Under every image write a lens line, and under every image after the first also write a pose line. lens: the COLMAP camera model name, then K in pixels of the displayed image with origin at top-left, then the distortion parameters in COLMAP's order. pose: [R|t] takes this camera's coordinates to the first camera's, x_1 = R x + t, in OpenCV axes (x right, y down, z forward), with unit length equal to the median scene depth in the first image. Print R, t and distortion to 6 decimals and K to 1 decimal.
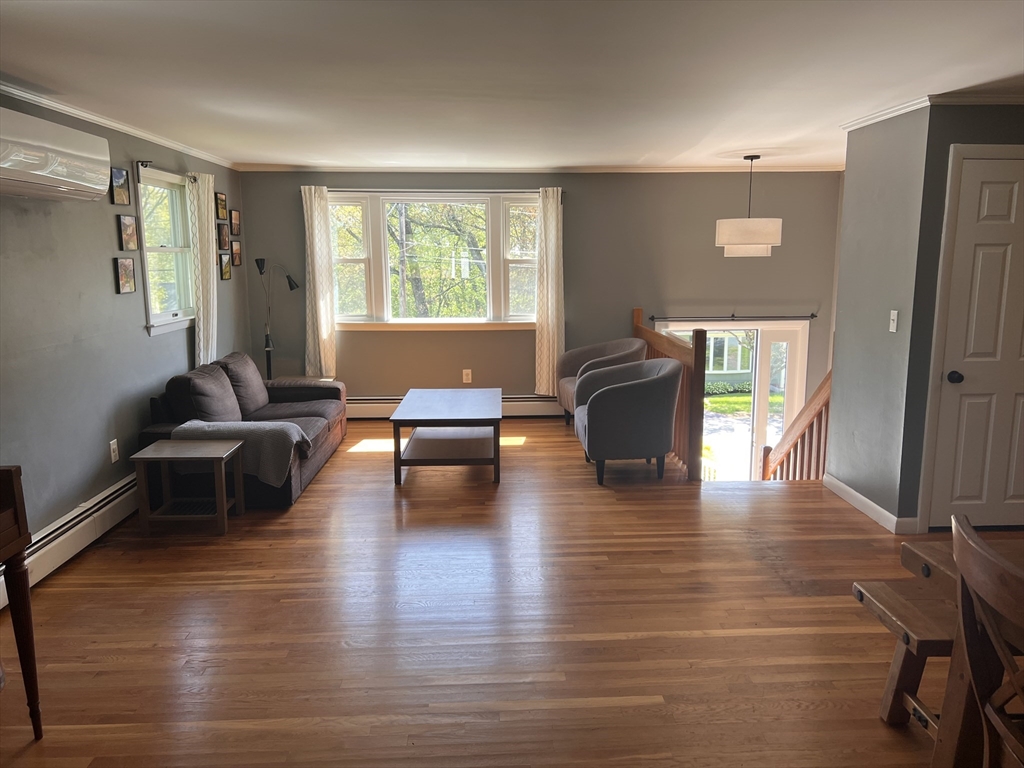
lens RADIAL K [[772.2, 0, 515.7], [0, 772.2, 379.7], [0, 0, 1]] dist [0.041094, -0.035457]
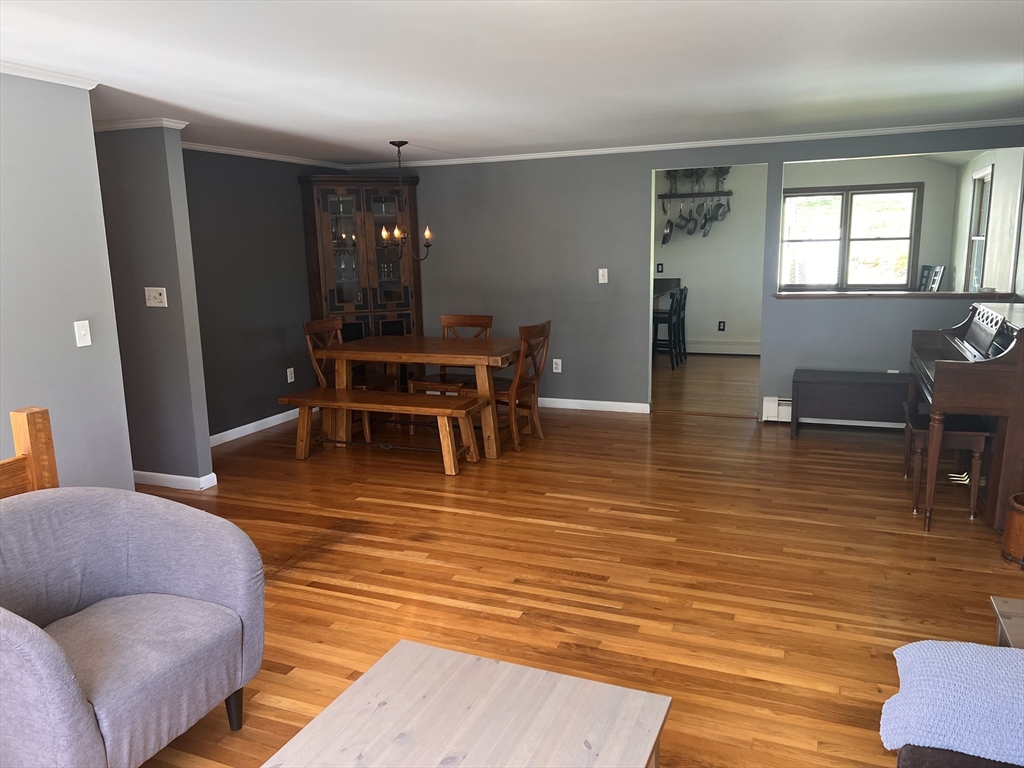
lens RADIAL K [[772.2, 0, 513.3], [0, 772.2, 390.8], [0, 0, 1]] dist [0.041094, -0.035457]
pose [[-0.908201, -0.063865, 0.413633, -0.162991], [0.088734, 0.936441, 0.339417, -0.145551], [-0.409020, 0.344962, -0.844810, 0.924820]]
